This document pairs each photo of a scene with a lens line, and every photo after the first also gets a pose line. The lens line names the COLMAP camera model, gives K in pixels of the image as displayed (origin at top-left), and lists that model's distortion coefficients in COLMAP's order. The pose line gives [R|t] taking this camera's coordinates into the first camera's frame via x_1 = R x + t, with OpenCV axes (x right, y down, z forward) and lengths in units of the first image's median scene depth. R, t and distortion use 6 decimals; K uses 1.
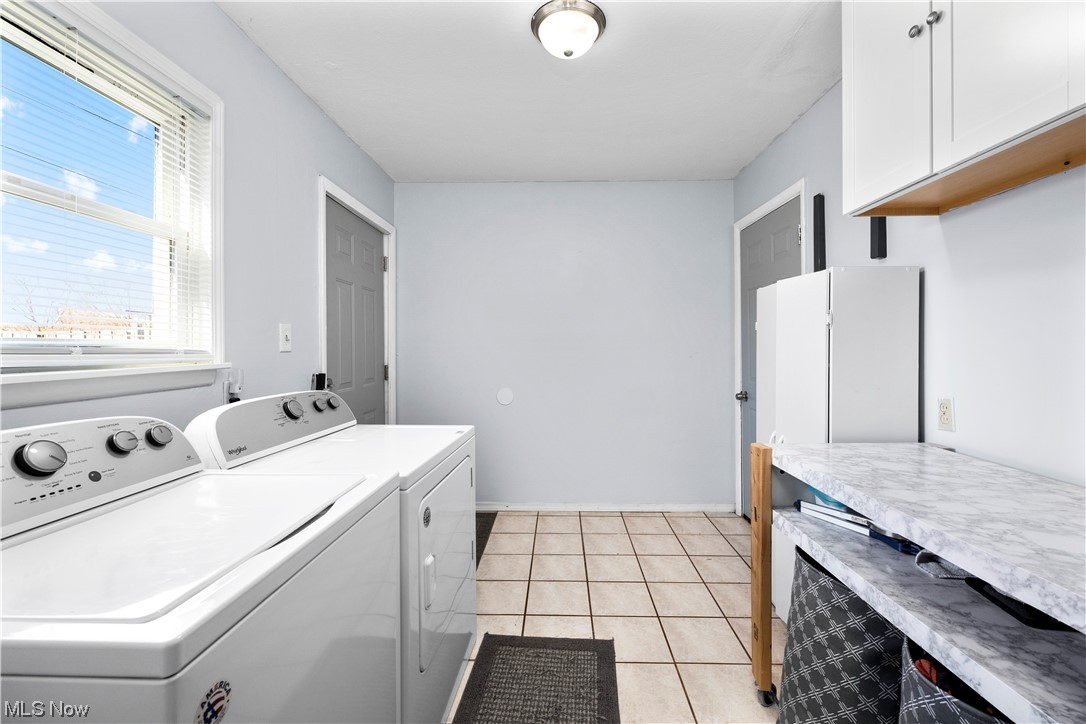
lens RADIAL K [[454.3, 0, 547.2], [0, 454.3, 345.6], [0, 0, 1]] dist [0.001094, 0.000676]
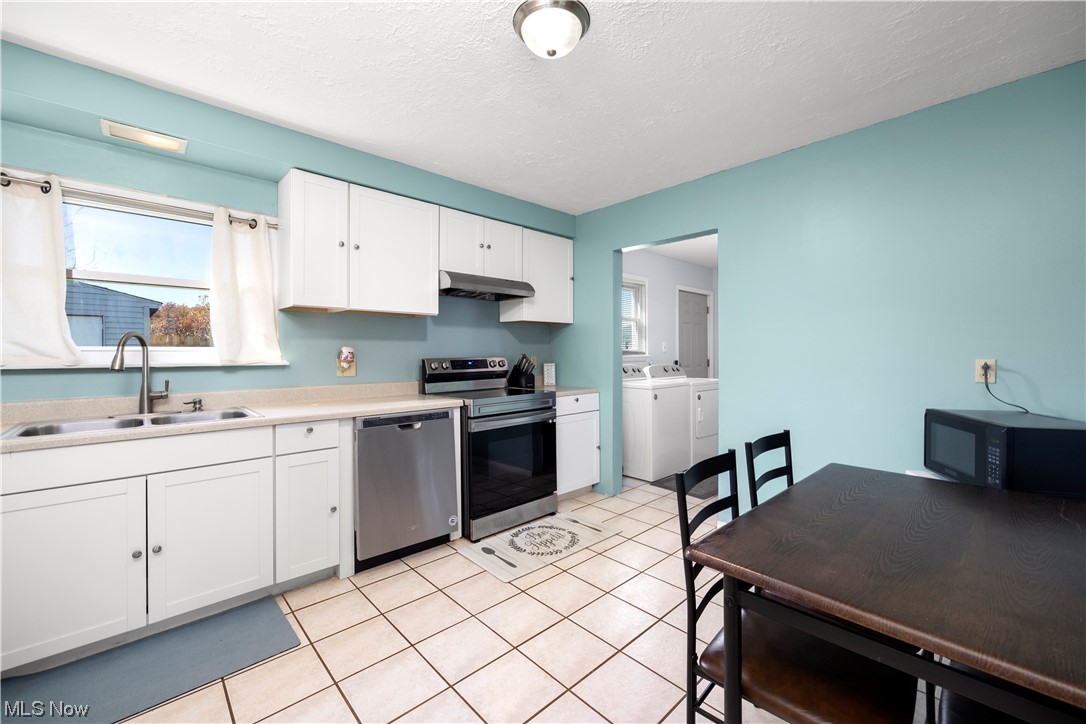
lens RADIAL K [[440.3, 0, 544.1], [0, 440.3, 354.7], [0, 0, 1]] dist [-0.000605, 0.000063]
pose [[0.702742, 0.005073, -0.711426, 1.012204], [0.002579, 0.999950, 0.009678, 0.001591], [0.711440, -0.008636, 0.702694, -1.742143]]
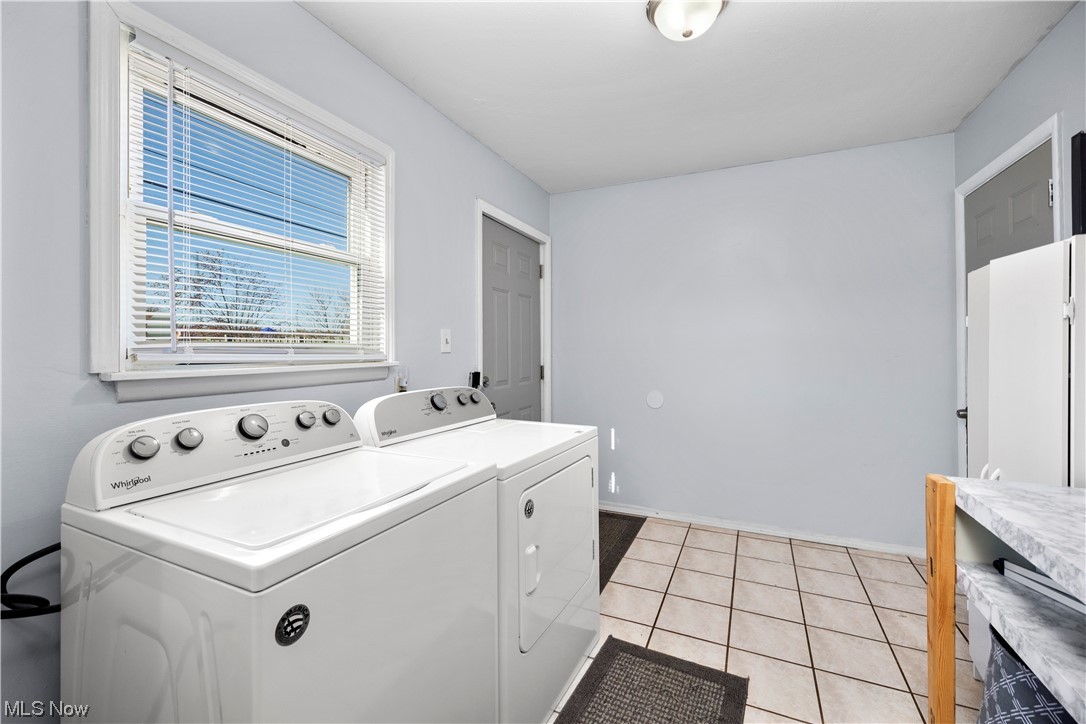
lens RADIAL K [[454.1, 0, 542.4], [0, 454.1, 346.3], [0, 0, 1]] dist [0.000714, 0.000108]
pose [[0.916869, -0.000989, -0.399186, 0.140206], [0.000362, 0.999999, -0.001648, -0.001189], [0.399188, 0.001367, 0.916868, 0.027076]]
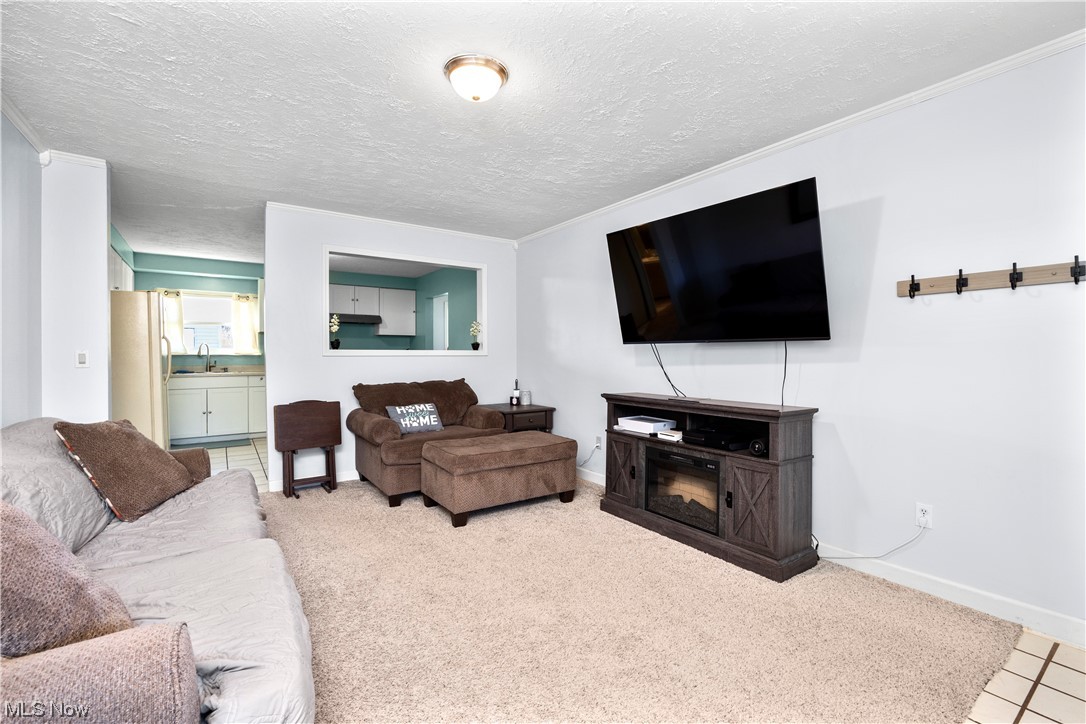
lens RADIAL K [[475.6, 0, 543.0], [0, 475.6, 362.0], [0, 0, 1]] dist [-0.001782, -0.000143]
pose [[0.591730, 0.016264, -0.805972, 3.857912], [-0.000449, 0.999803, 0.019845, 0.025370], [0.806136, -0.011381, 0.591621, -1.754689]]
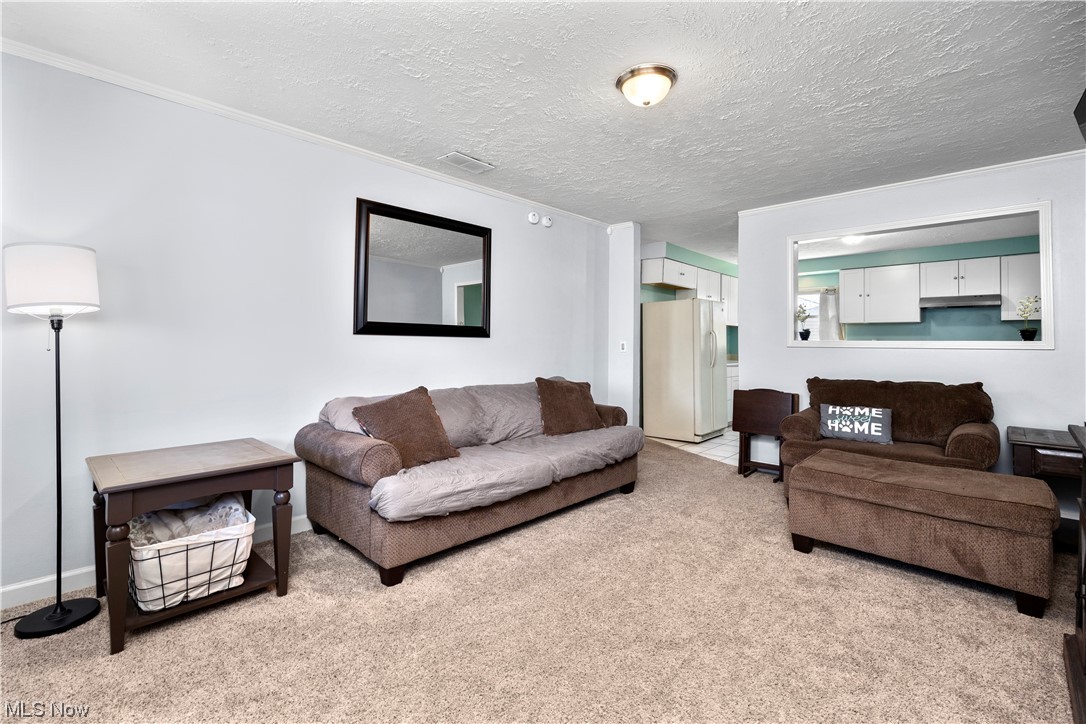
lens RADIAL K [[481.9, 0, 542.8], [0, 481.9, 339.8], [0, 0, 1]] dist [-0.002155, 0.000140]
pose [[-0.671268, -0.008252, -0.741169, 3.912627], [-0.004473, 0.999965, -0.007082, 0.029225], [0.741201, -0.001438, -0.671281, -0.523861]]
